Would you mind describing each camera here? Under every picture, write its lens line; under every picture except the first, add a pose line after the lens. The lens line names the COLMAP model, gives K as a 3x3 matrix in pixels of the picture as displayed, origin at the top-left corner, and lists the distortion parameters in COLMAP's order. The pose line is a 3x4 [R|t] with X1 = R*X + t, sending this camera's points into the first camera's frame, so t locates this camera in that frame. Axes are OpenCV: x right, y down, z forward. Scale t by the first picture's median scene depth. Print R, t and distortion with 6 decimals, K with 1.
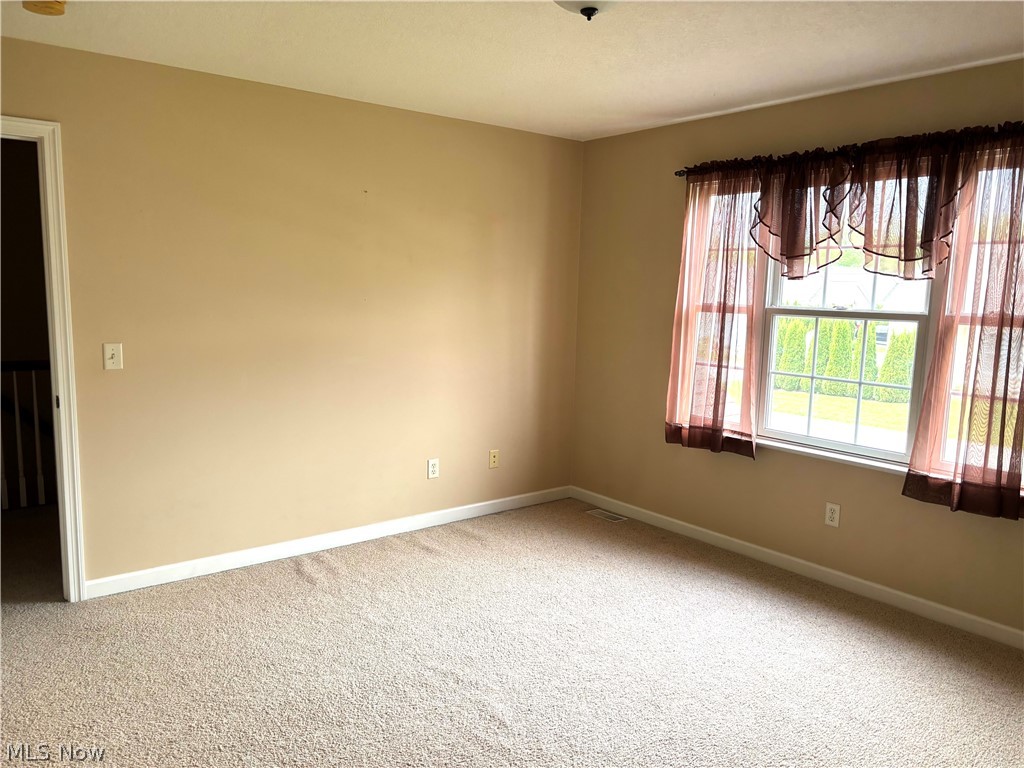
lens RADIAL K [[763.0, 0, 508.7], [0, 763.0, 384.0], [0, 0, 1]] dist [0.043068, -0.047251]
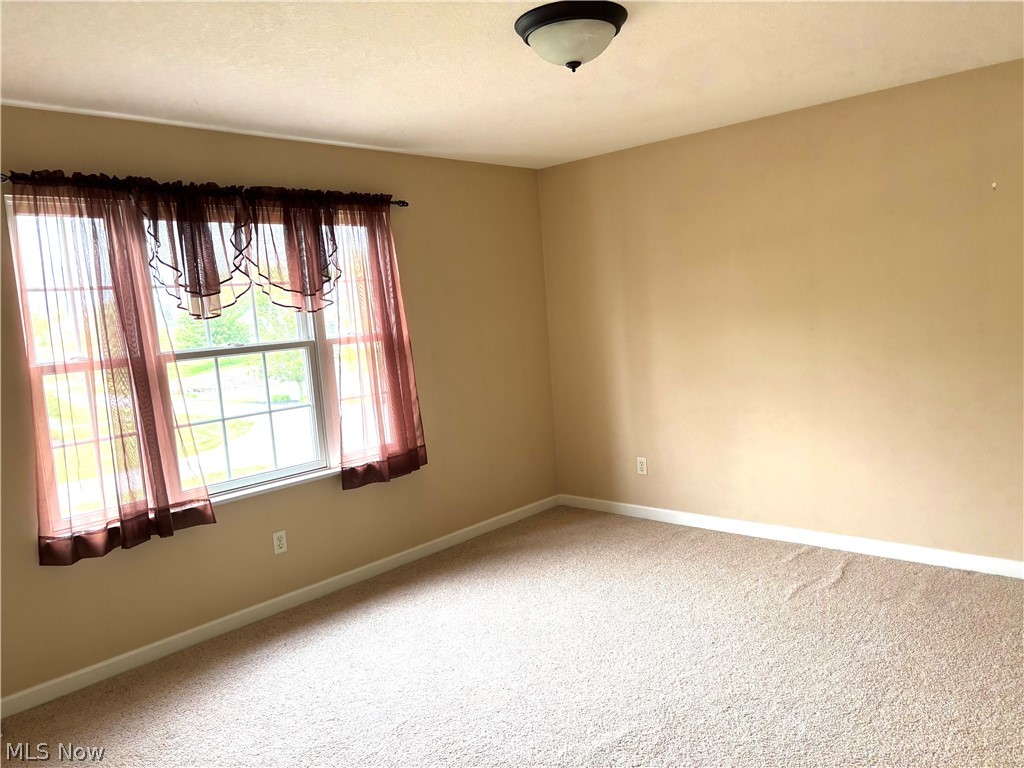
lens RADIAL K [[763.0, 0, 510.3], [0, 763.0, 387.9], [0, 0, 1]] dist [0.043068, -0.047251]
pose [[-0.163389, -0.111028, 0.980294, -0.643826], [0.199963, 0.969296, 0.143111, -0.121229], [-0.966084, 0.219405, -0.136171, 0.837211]]
